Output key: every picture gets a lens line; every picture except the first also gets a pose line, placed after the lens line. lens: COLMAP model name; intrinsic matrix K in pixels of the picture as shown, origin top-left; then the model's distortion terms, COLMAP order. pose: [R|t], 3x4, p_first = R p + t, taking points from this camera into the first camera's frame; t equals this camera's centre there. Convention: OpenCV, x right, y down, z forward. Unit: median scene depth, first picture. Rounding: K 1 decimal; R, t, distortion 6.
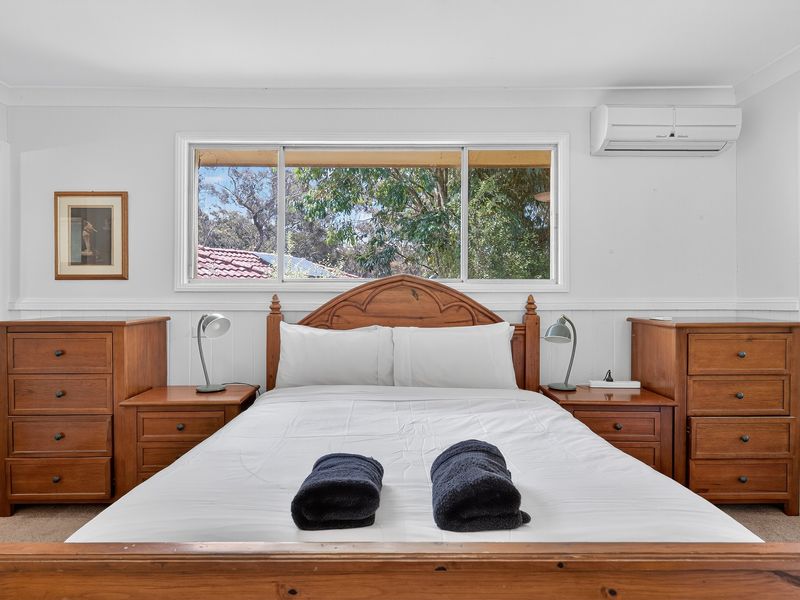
lens RADIAL K [[474.9, 0, 400.1], [0, 474.9, 298.1], [0, 0, 1]] dist [-0.008943, -0.002180]
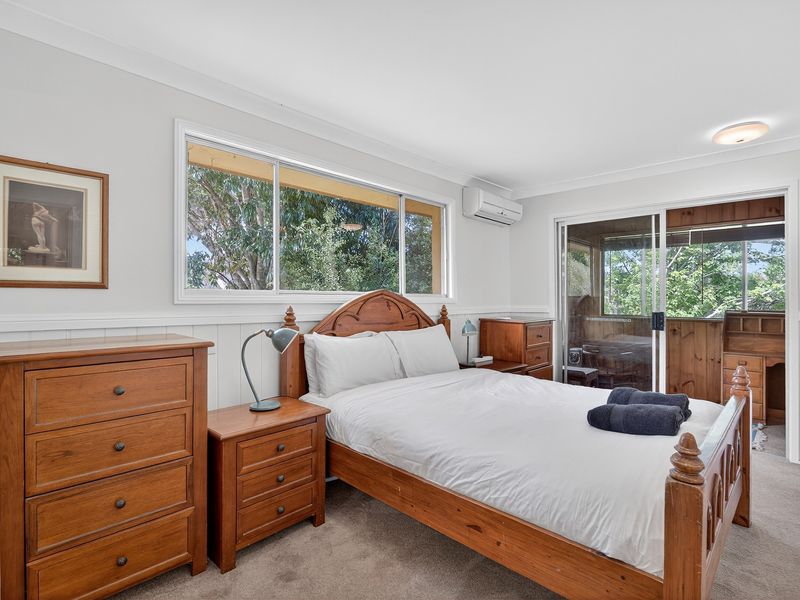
lens RADIAL K [[398.7, 0, 399.8], [0, 398.7, 300.9], [0, 0, 1]] dist [-0.019226, 0.000158]
pose [[0.709852, 0.000727, 0.704351, -0.705709], [-0.001903, 0.999998, 0.000886, -0.020970], [-0.704349, -0.001969, 0.709851, 0.213539]]
